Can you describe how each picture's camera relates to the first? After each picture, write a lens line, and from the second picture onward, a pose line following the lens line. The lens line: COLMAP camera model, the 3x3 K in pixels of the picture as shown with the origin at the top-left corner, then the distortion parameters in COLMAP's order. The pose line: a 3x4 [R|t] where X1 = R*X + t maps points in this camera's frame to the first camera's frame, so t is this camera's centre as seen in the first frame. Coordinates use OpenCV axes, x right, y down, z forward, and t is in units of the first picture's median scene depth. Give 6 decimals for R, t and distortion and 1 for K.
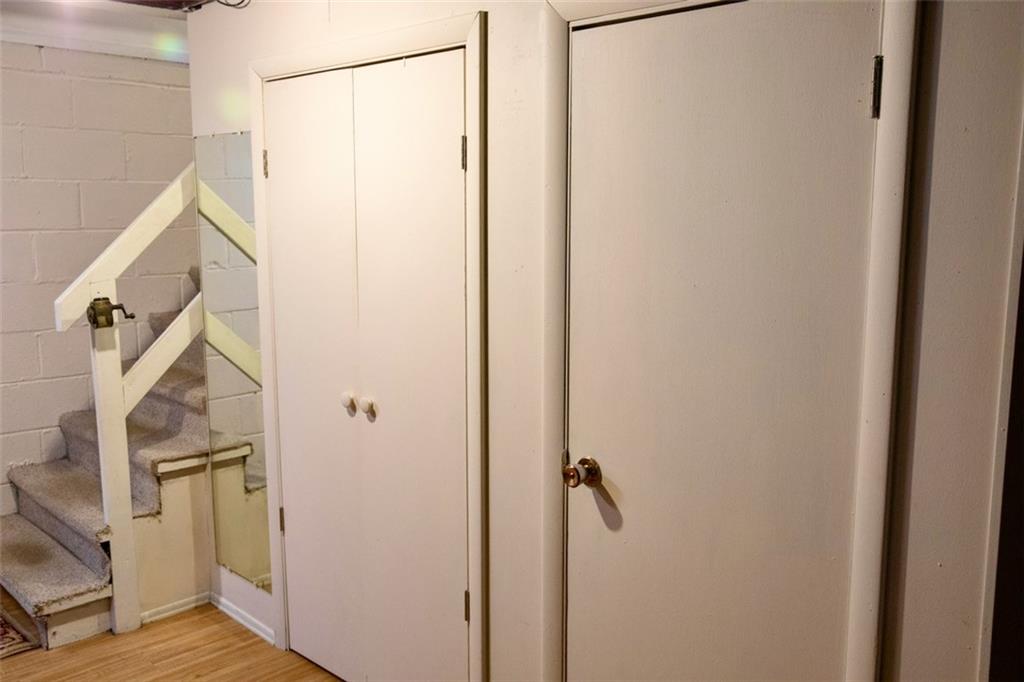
lens RADIAL K [[910.4, 0, 513.8], [0, 910.4, 340.9], [0, 0, 1]] dist [-0.006704, 0.000512]
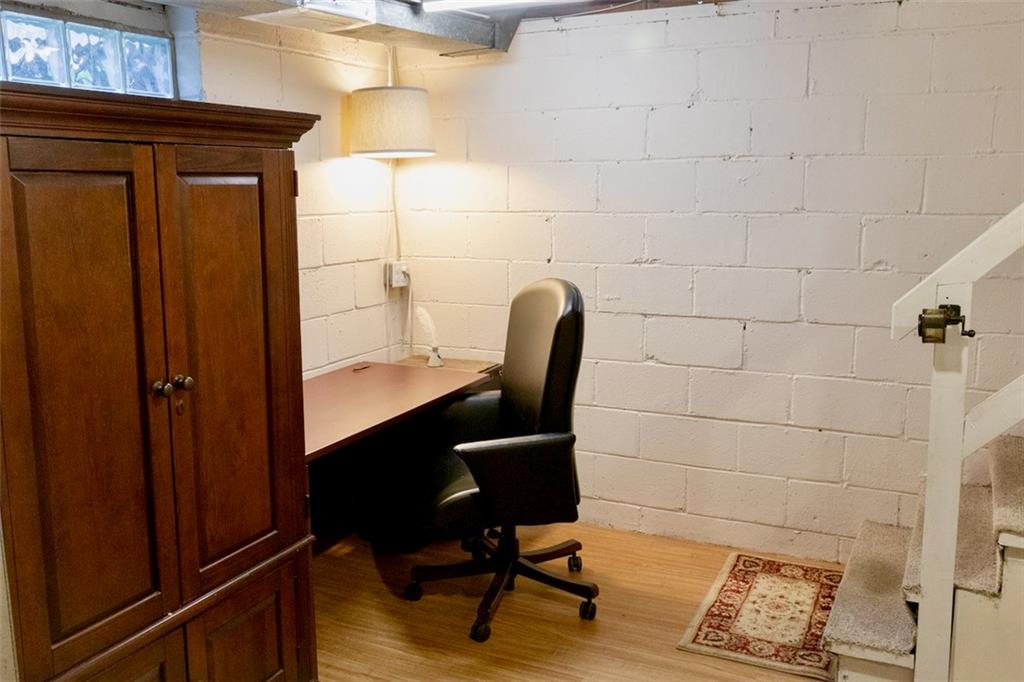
lens RADIAL K [[910.4, 0, 512.7], [0, 910.4, 343.1], [0, 0, 1]] dist [-0.006704, 0.000512]
pose [[0.342776, 0.156358, -0.926313, 0.144503], [-0.130136, 0.984448, 0.118015, -0.056291], [0.930360, 0.080094, 0.357793, 0.358756]]
